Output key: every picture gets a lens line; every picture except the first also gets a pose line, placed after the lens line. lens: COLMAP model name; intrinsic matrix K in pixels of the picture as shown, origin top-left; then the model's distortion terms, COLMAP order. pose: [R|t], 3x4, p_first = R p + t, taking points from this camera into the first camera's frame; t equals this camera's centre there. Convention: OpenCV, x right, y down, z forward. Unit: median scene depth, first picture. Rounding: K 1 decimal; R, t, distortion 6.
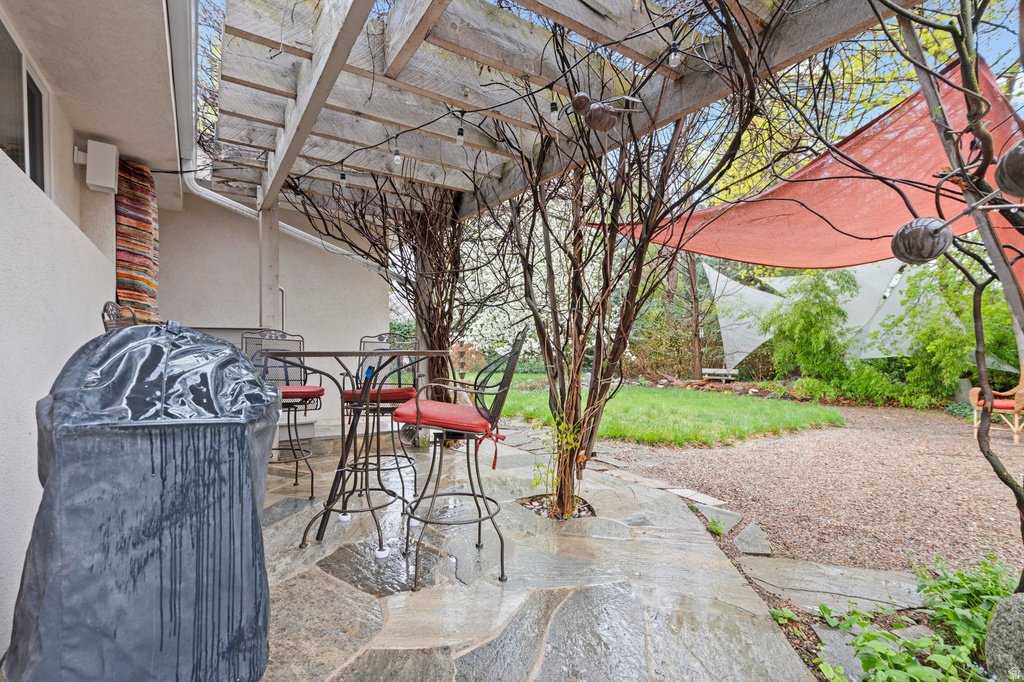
lens RADIAL K [[469.8, 0, 510.9], [0, 469.8, 356.5], [0, 0, 1]] dist [0.002570, -0.000344]
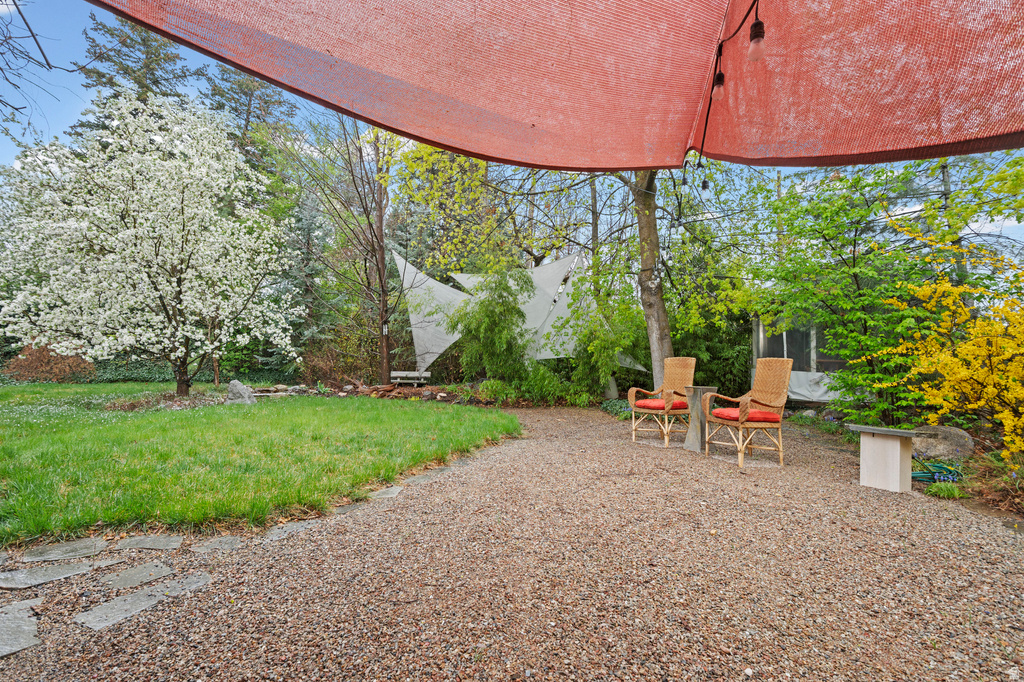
lens RADIAL K [[469.8, 0, 512.6], [0, 469.8, 344.6], [0, 0, 1]] dist [0.002570, -0.000344]
pose [[0.828281, 0.019571, 0.559972, 0.132489], [-0.000167, 0.999398, -0.034681, 0.007803], [-0.560314, 0.028632, 0.827786, 0.188462]]
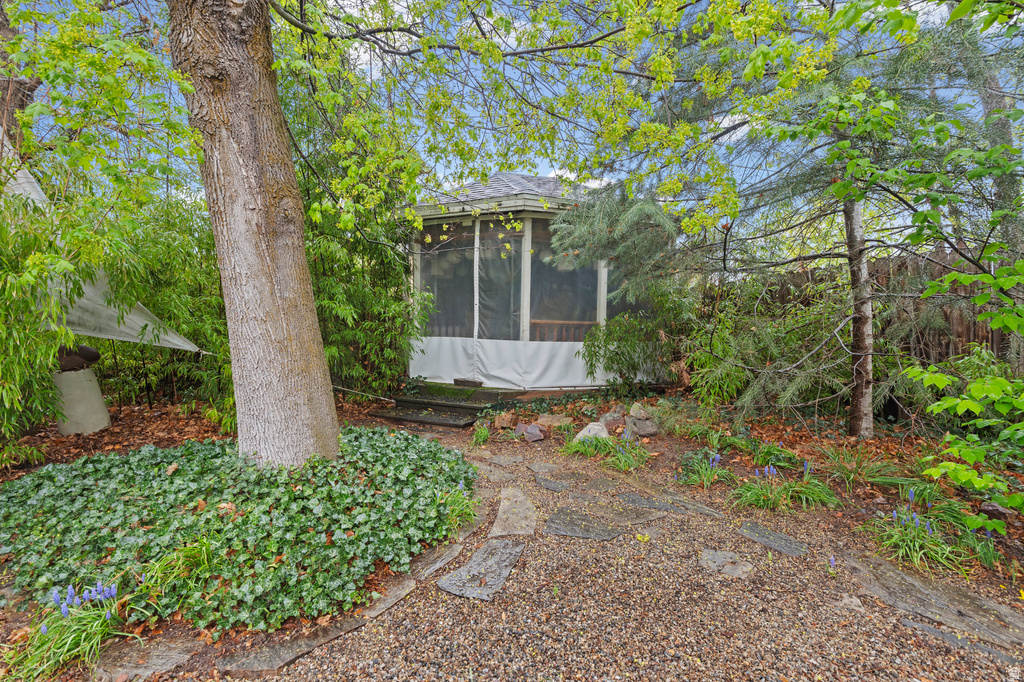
lens RADIAL K [[469.8, 0, 514.0], [0, 469.8, 338.9], [0, 0, 1]] dist [0.002570, -0.000344]
pose [[0.098540, -0.028717, 0.994719, 0.552652], [0.007737, 0.999575, 0.028091, 0.011105], [-0.995103, 0.004928, 0.098721, 0.545856]]
